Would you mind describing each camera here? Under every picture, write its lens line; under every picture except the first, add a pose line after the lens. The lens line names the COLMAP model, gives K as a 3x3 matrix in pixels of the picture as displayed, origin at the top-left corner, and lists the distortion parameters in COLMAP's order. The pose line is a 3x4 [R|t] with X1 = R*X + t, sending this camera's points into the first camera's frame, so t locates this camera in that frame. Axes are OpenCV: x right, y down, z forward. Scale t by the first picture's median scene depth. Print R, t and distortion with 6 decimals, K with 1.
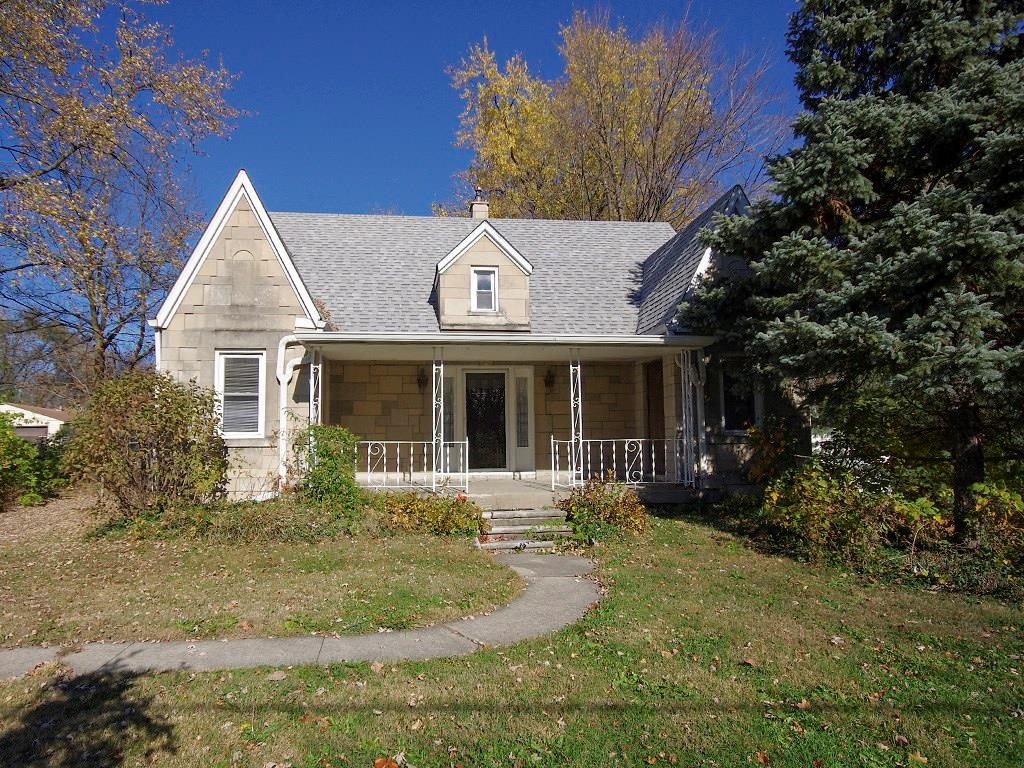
lens RADIAL K [[754.6, 0, 512.0], [0, 754.6, 384.0], [0, 0, 1]] dist [0.005199, 0.002197]
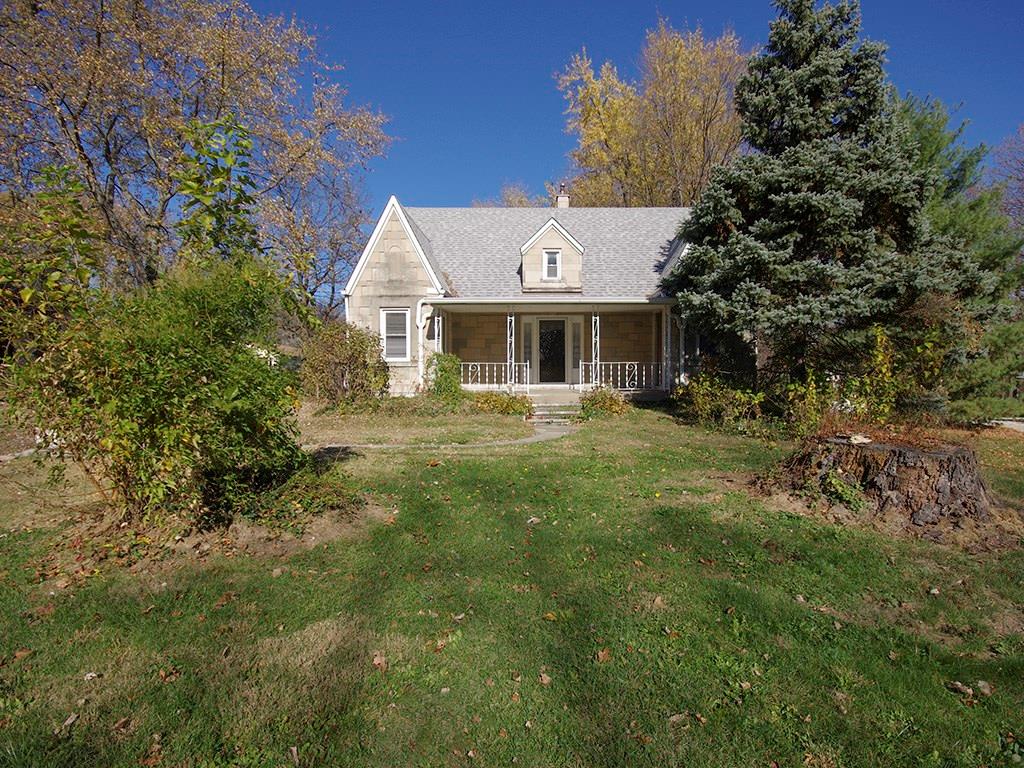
lens RADIAL K [[530.9, 0, 533.8], [0, 530.9, 378.9], [0, 0, 1]] dist [-0.002349, -0.000215]
pose [[0.995137, 0.005620, -0.098335, 0.058863], [0.004061, 0.995181, 0.097973, -0.003359], [0.098412, -0.097895, 0.990319, -0.136851]]
